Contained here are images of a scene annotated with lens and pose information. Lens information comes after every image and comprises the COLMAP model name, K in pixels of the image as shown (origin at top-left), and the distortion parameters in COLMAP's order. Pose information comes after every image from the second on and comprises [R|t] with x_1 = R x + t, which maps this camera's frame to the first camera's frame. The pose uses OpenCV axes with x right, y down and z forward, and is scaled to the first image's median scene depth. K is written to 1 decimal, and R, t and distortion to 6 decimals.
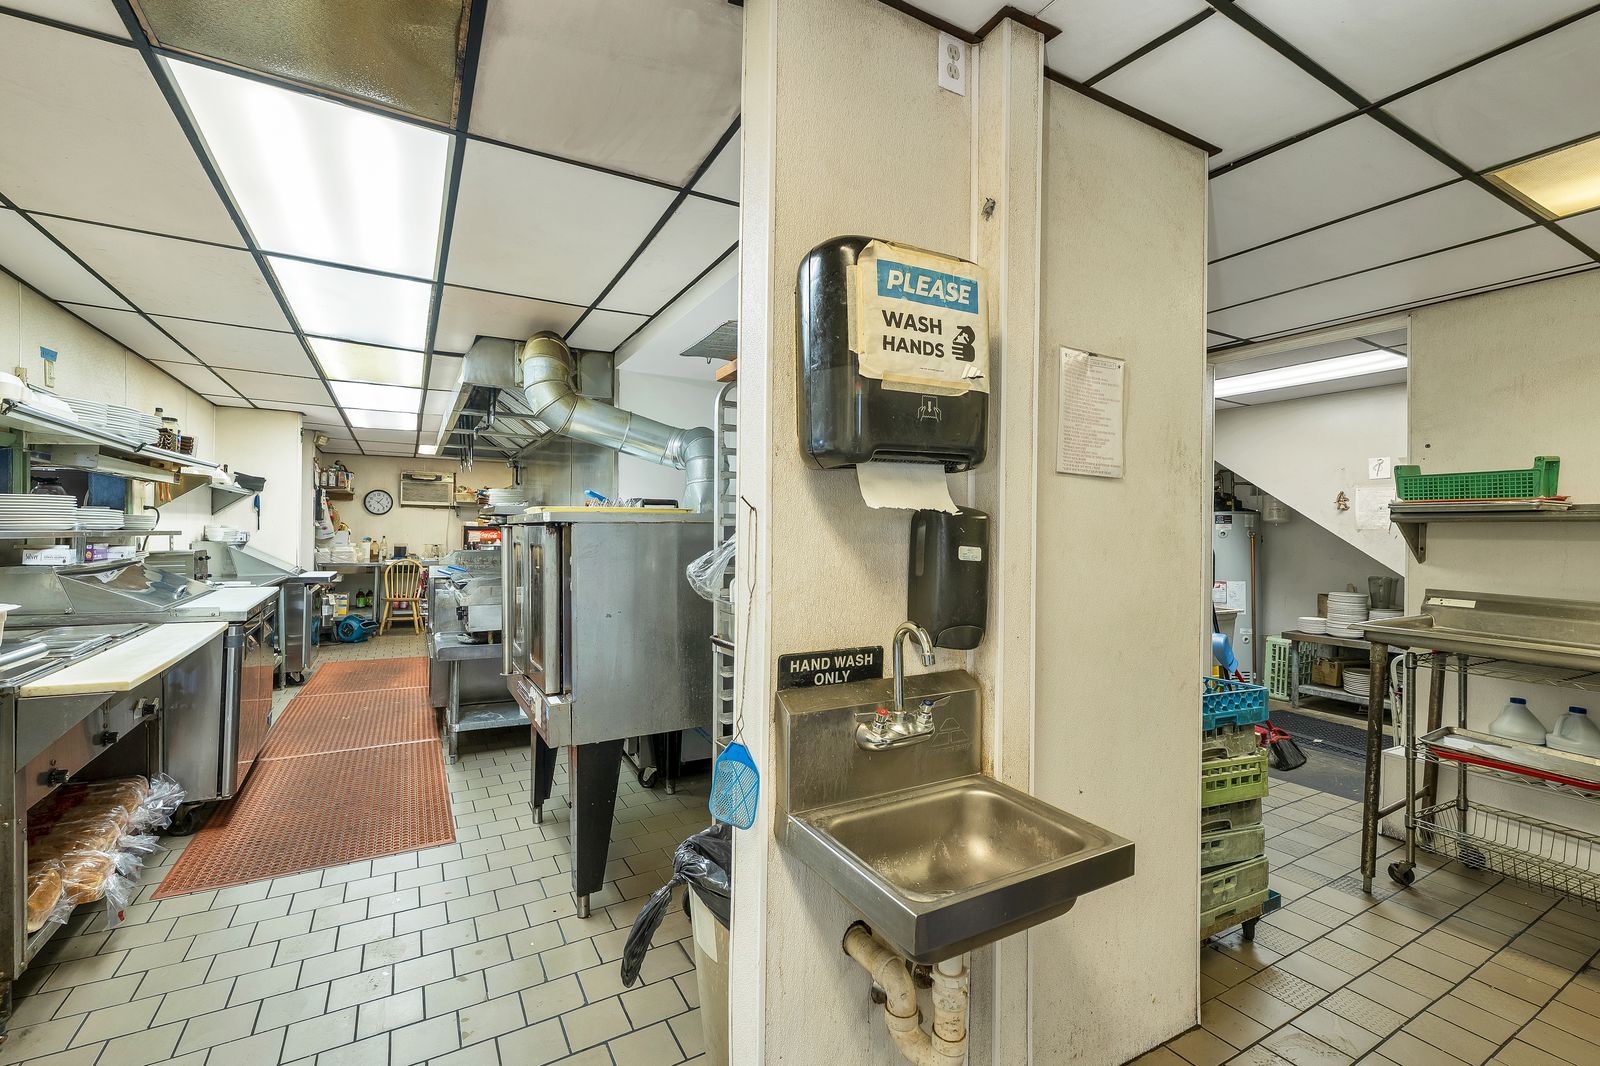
lens RADIAL K [[678.0, 0, 798.4], [0, 678.0, 543.5], [0, 0, 1]] dist [0.001678, 0.000299]
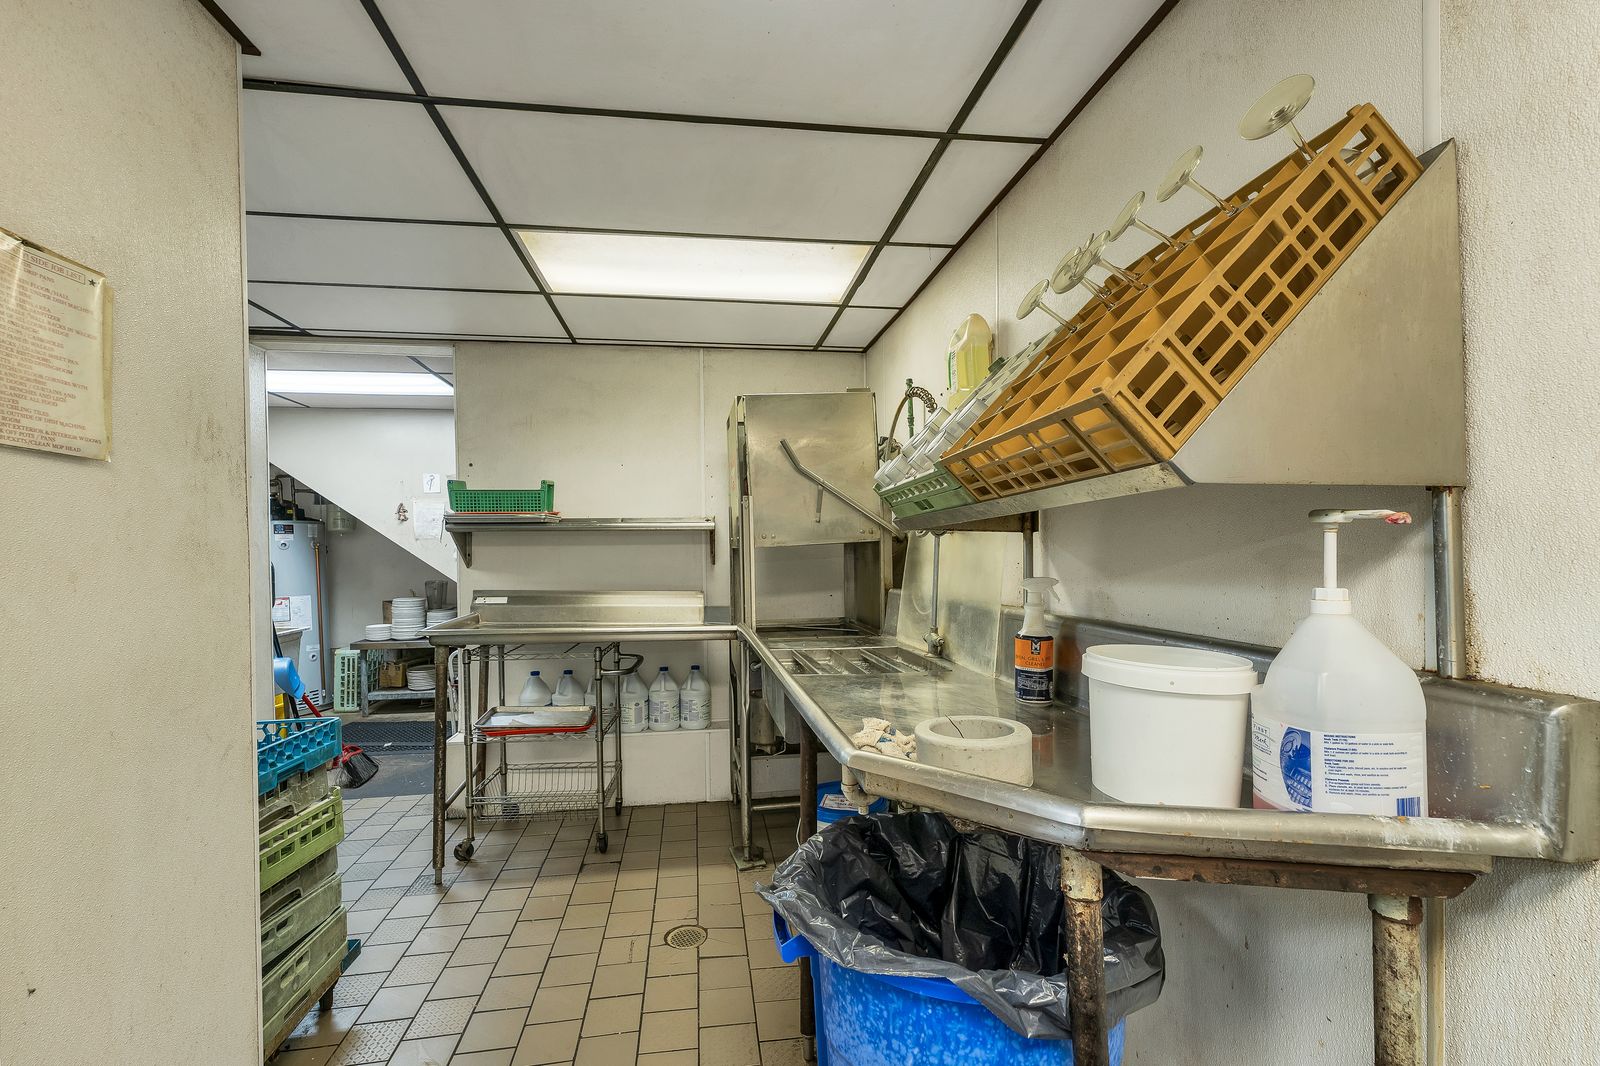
lens RADIAL K [[678.0, 0, 798.4], [0, 678.0, 543.5], [0, 0, 1]] dist [0.001678, 0.000299]
pose [[0.355754, -0.014405, 0.934468, 0.058998], [0.028982, 0.999570, 0.004375, -0.000907], [-0.934130, 0.025526, 0.356019, 0.088096]]
